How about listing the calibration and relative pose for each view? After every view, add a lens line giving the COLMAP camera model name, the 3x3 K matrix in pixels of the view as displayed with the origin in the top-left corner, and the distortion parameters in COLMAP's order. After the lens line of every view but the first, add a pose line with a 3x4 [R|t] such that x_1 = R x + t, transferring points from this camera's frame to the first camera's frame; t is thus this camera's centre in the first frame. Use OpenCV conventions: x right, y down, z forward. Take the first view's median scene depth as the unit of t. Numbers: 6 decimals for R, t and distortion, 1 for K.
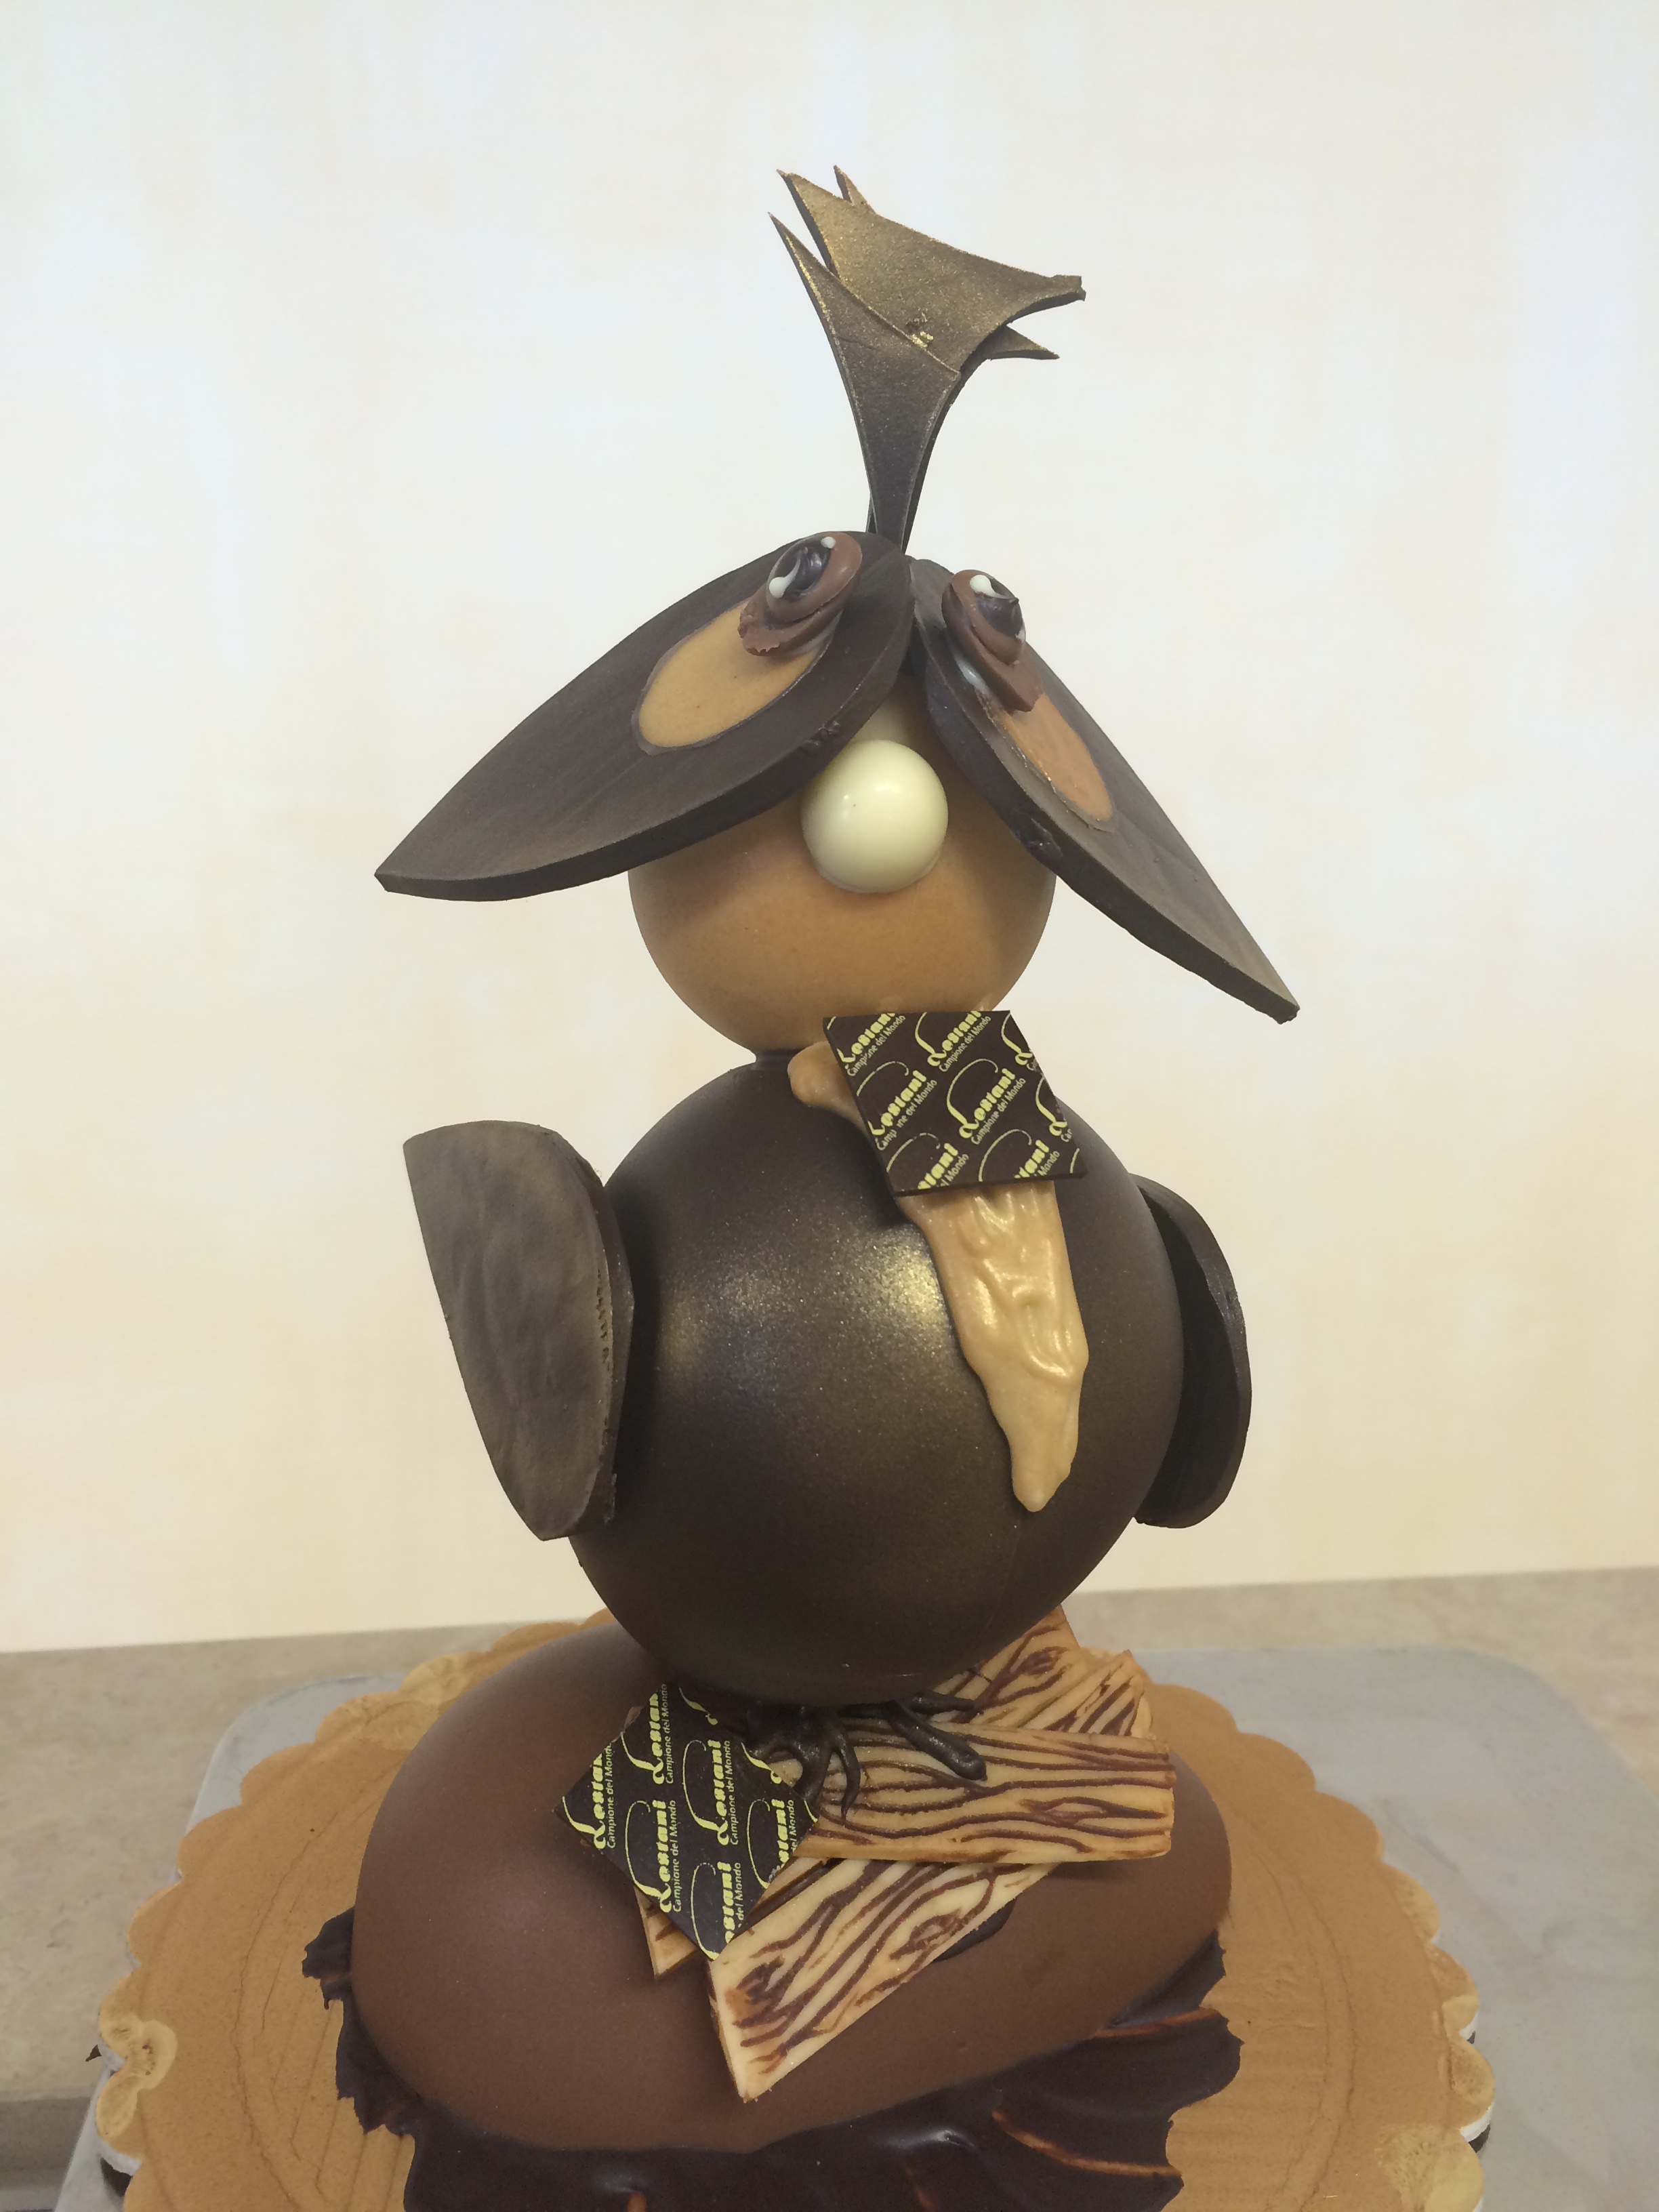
lens RADIAL K [[1832.1, 0, 829.5], [0, 1832.1, 1106.0], [0, 0, 1]] dist [0.004111, 0.004332]
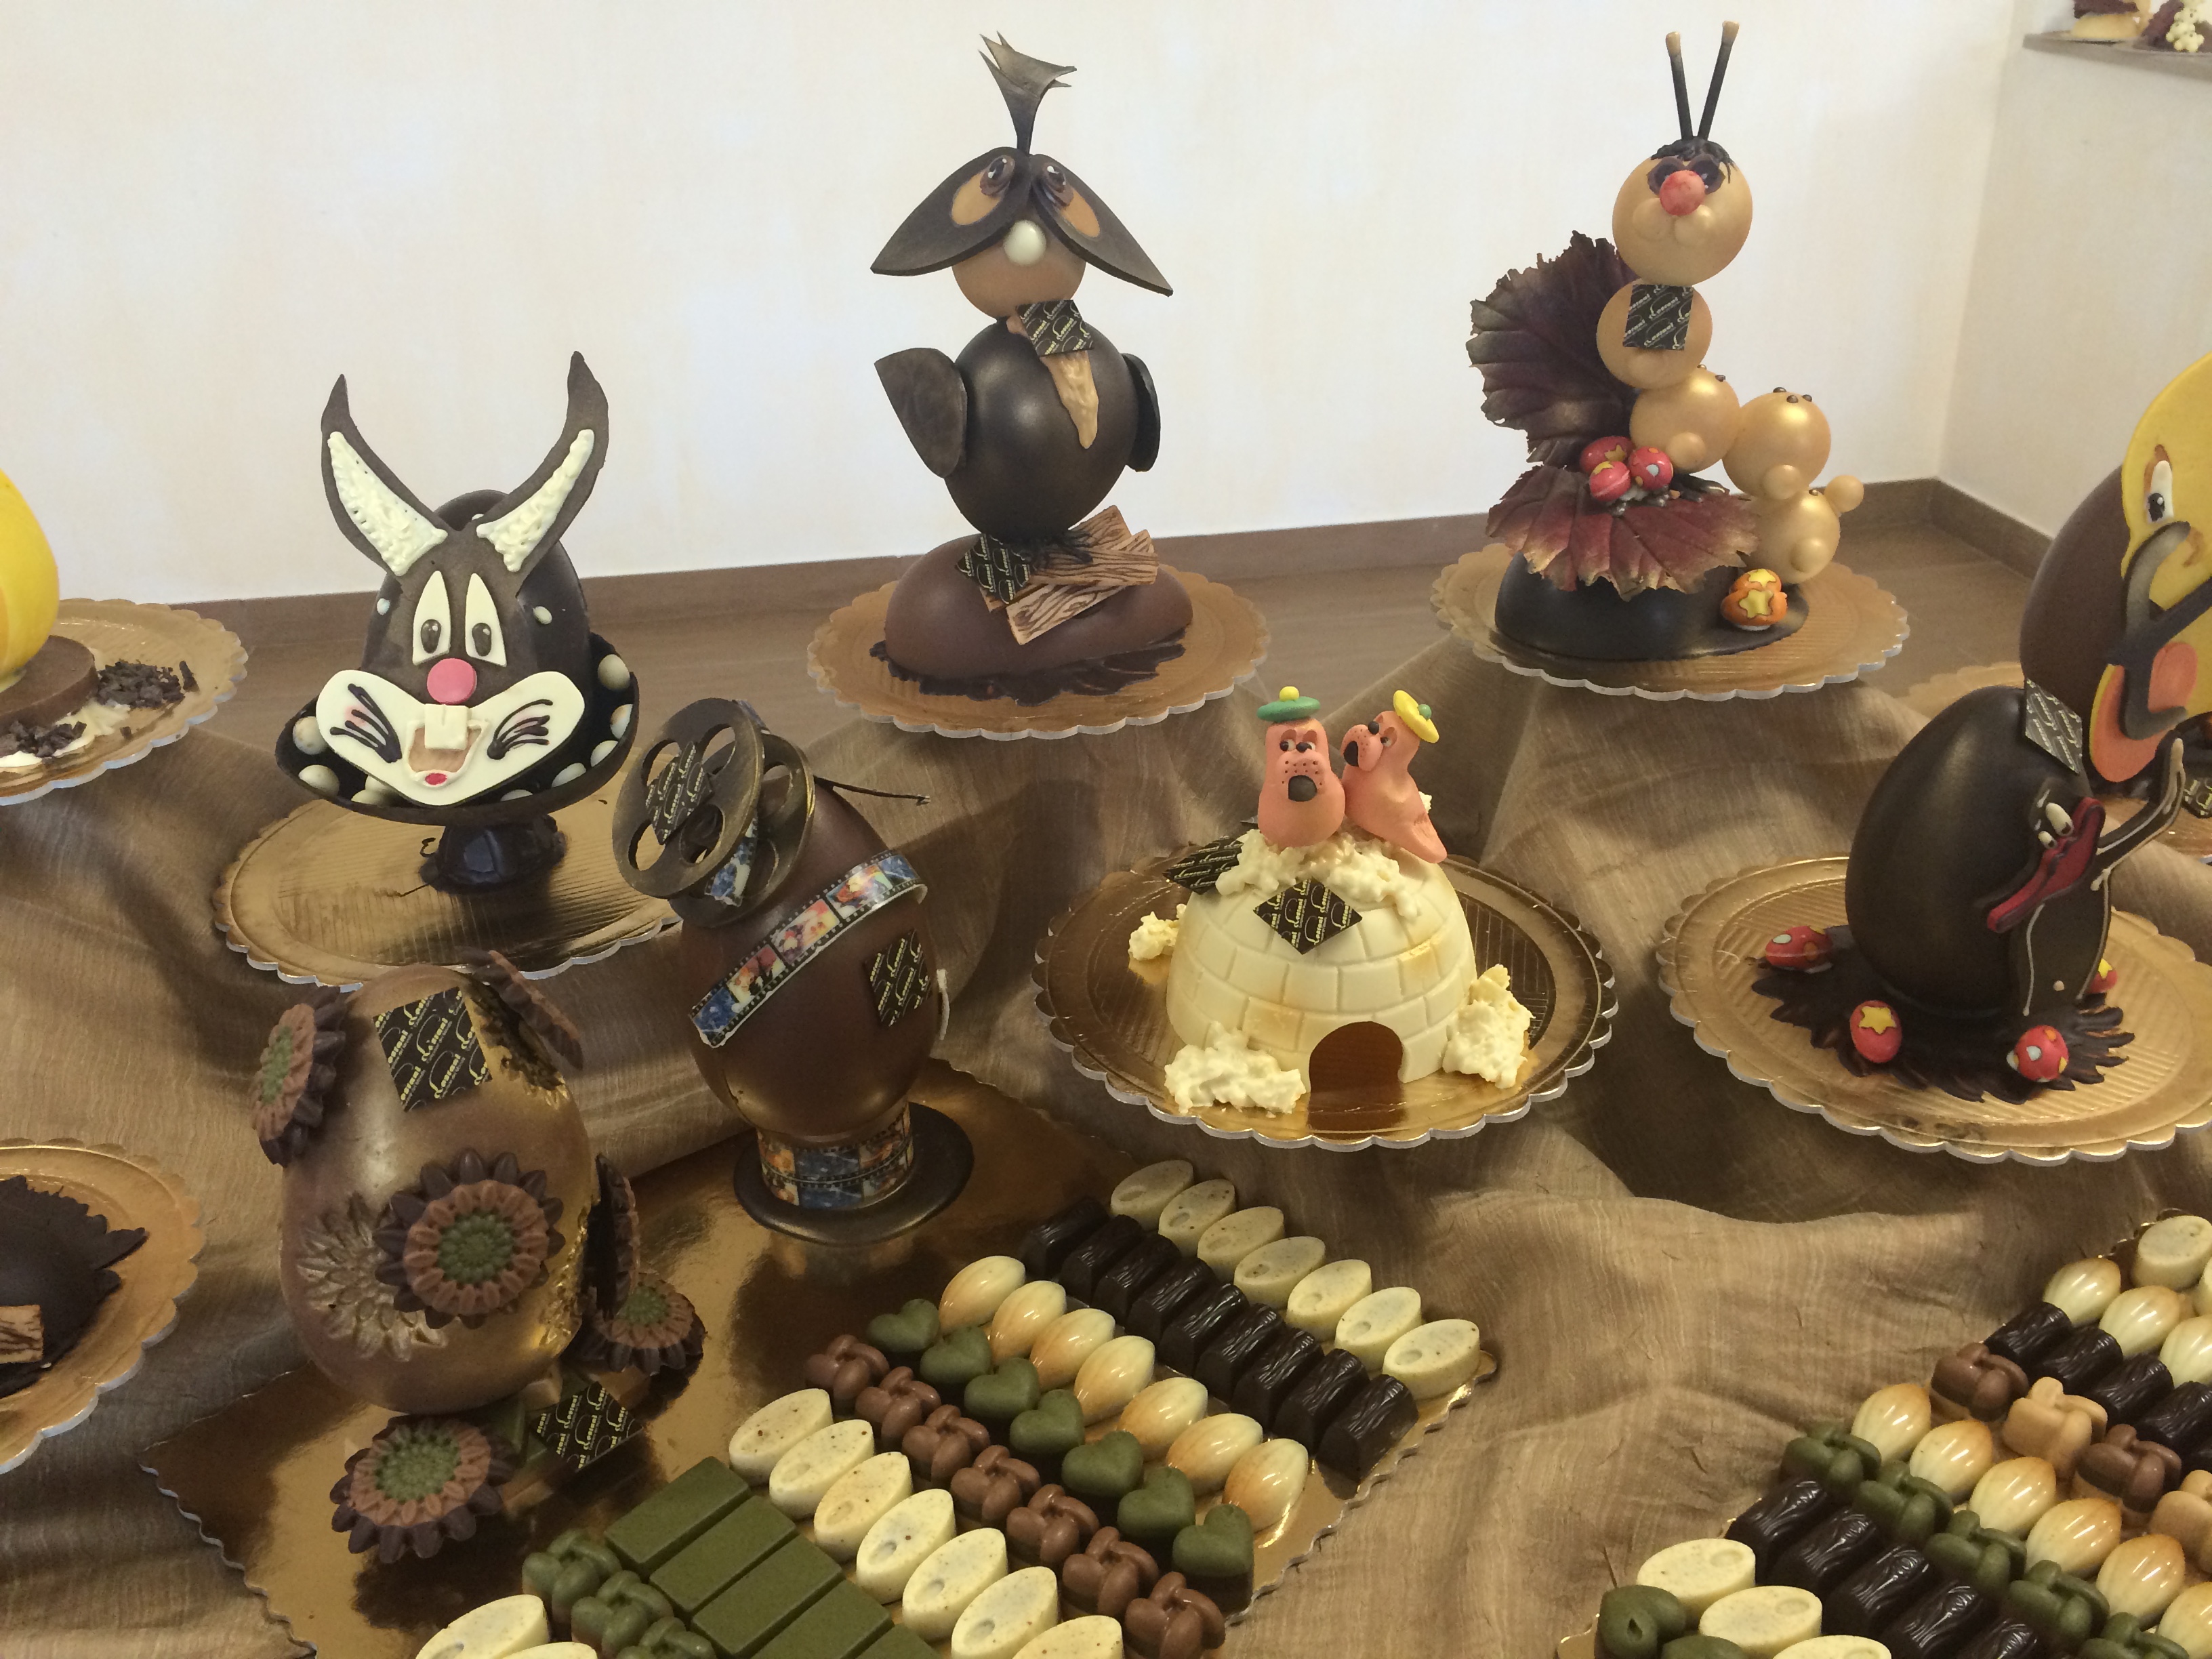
lens RADIAL K [[1832.1, 0, 1106.0], [0, 1832.1, 829.5], [0, 0, 1]] dist [0.004111, 0.004332]
pose [[0.997254, -0.073817, -0.005880, 0.104923], [0.073218, 0.971029, 0.227468, 0.123355], [-0.011081, -0.227274, 0.973768, -2.347932]]
